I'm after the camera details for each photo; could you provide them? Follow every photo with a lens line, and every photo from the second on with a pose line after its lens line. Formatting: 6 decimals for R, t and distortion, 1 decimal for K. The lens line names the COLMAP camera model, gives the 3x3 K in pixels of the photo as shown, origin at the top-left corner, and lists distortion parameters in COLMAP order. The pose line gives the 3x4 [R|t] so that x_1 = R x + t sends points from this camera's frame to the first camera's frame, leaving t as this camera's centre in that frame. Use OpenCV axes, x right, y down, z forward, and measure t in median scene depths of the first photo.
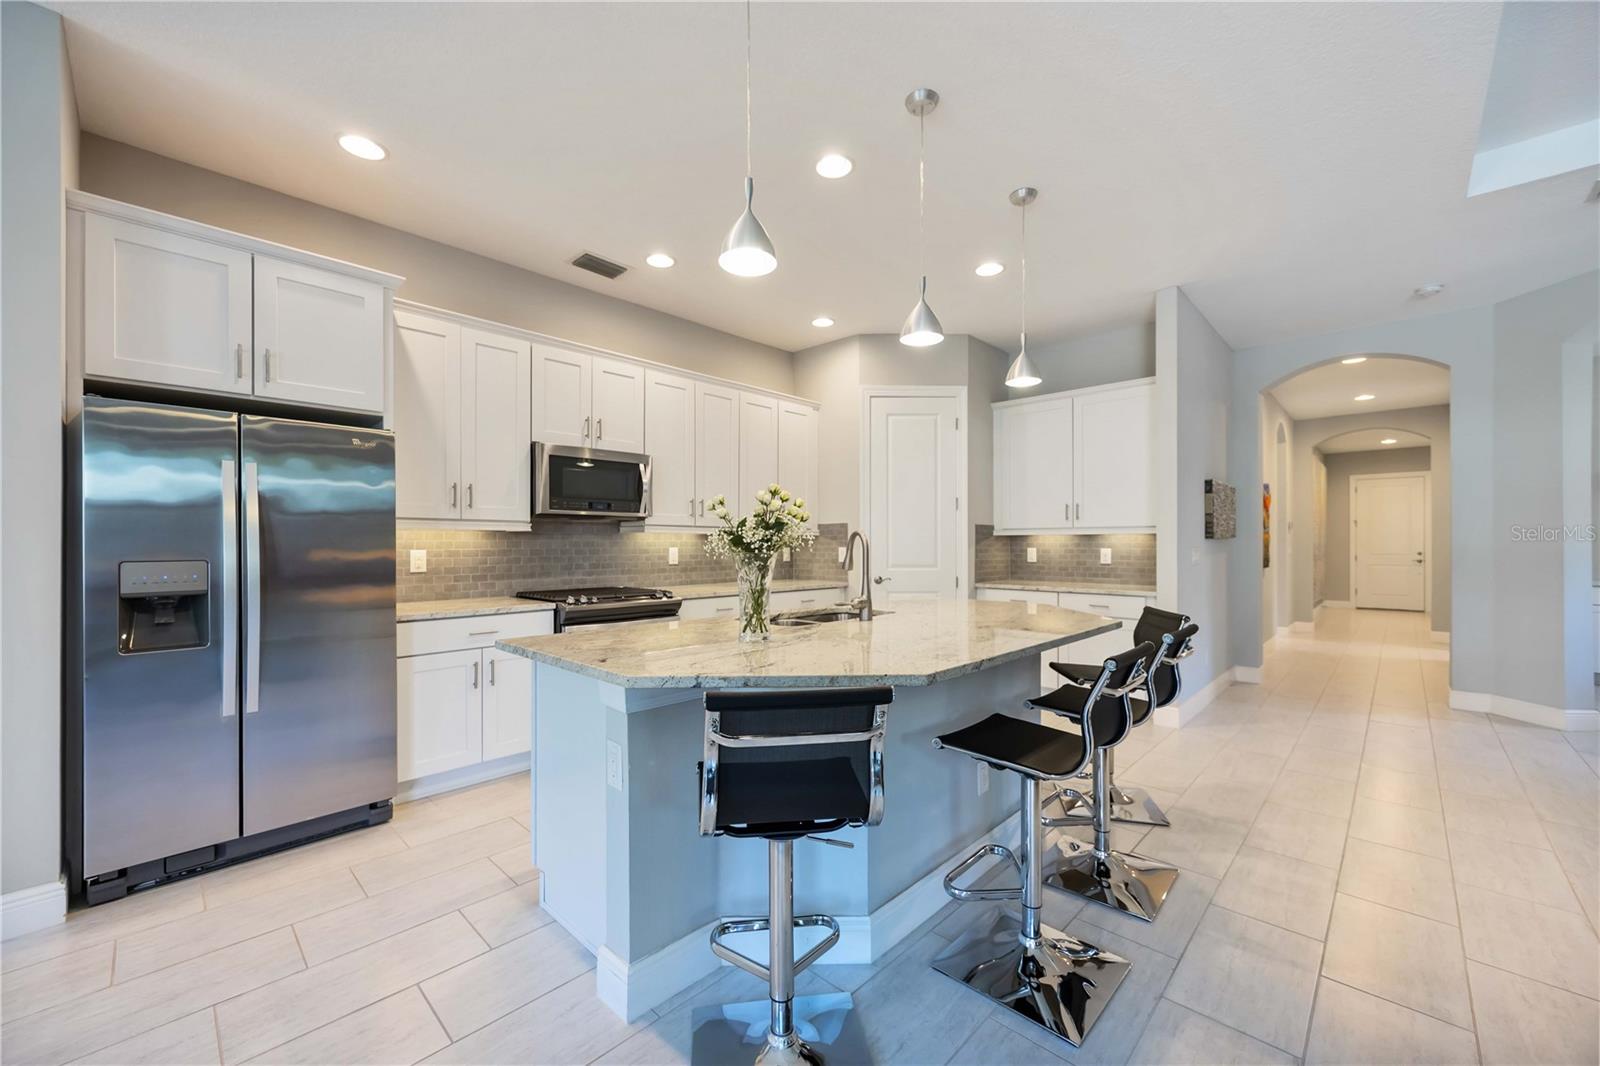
lens RADIAL K [[615.3, 0, 830.5], [0, 615.3, 547.4], [0, 0, 1]] dist [0.001061, -0.000404]
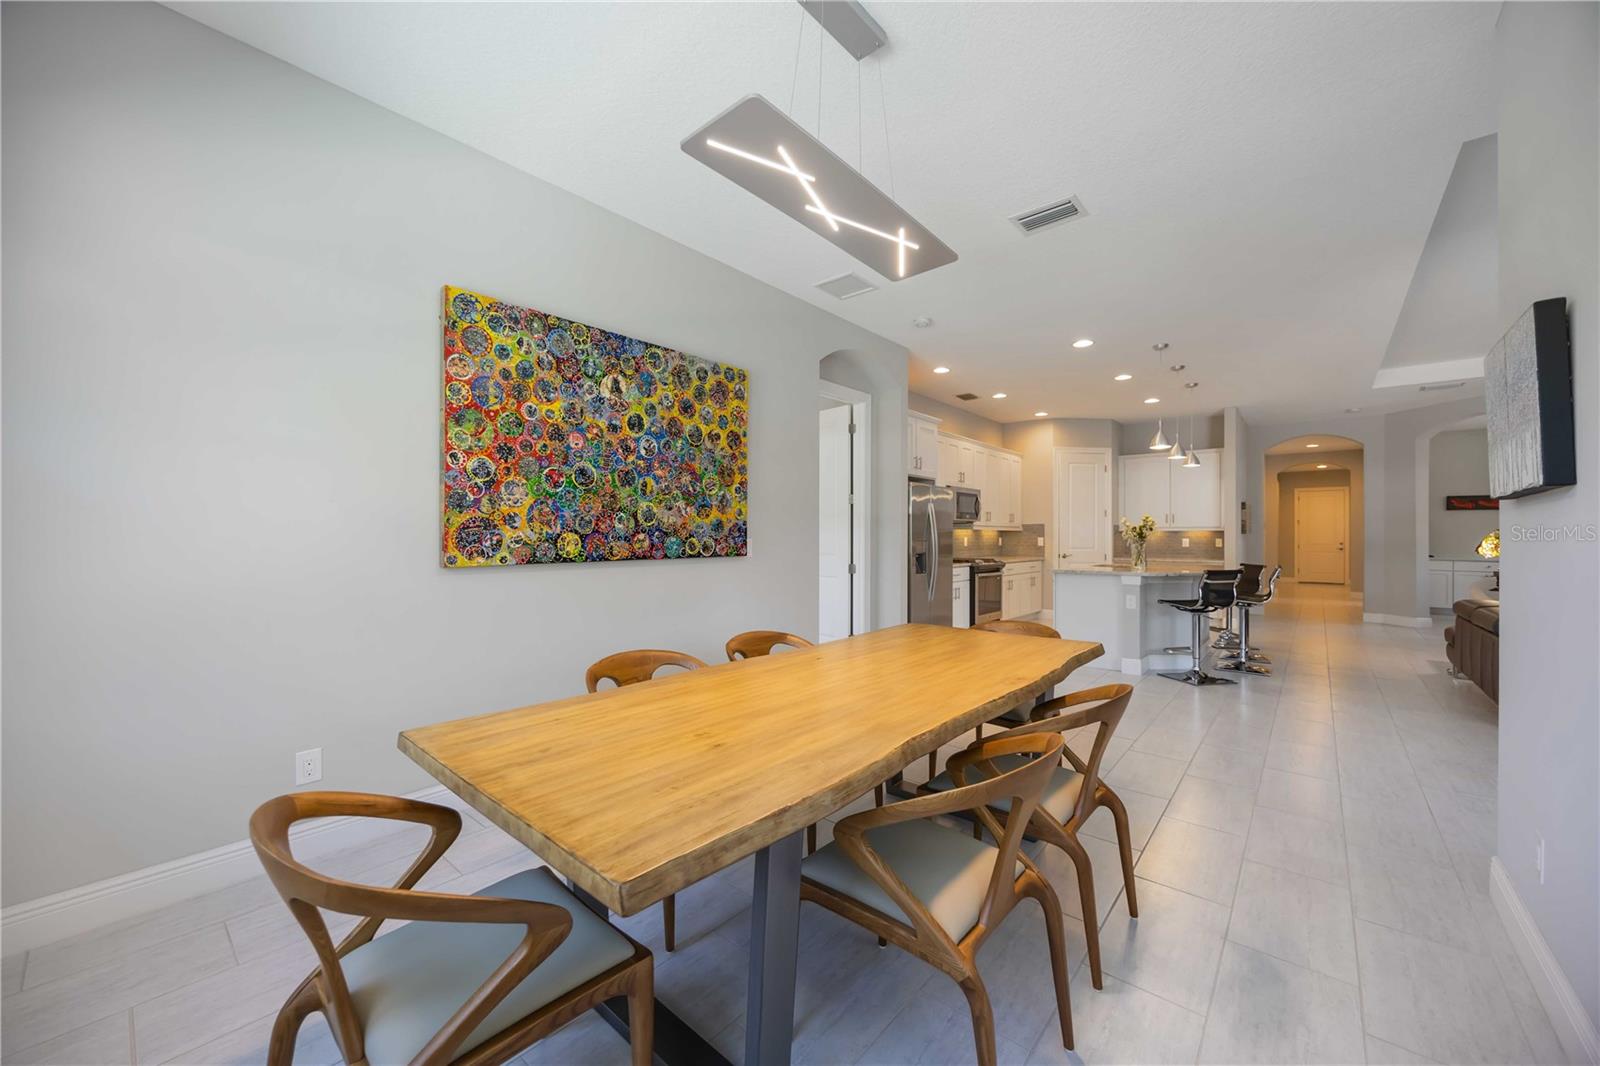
lens RADIAL K [[615.3, 0, 812.1], [0, 615.3, 533.1], [0, 0, 1]] dist [0.001061, -0.000404]
pose [[0.997911, 0.006599, 0.064268, -0.744425], [-0.006261, 0.999966, -0.005452, 0.002051], [-0.064302, 0.005038, 0.997918, -0.717645]]
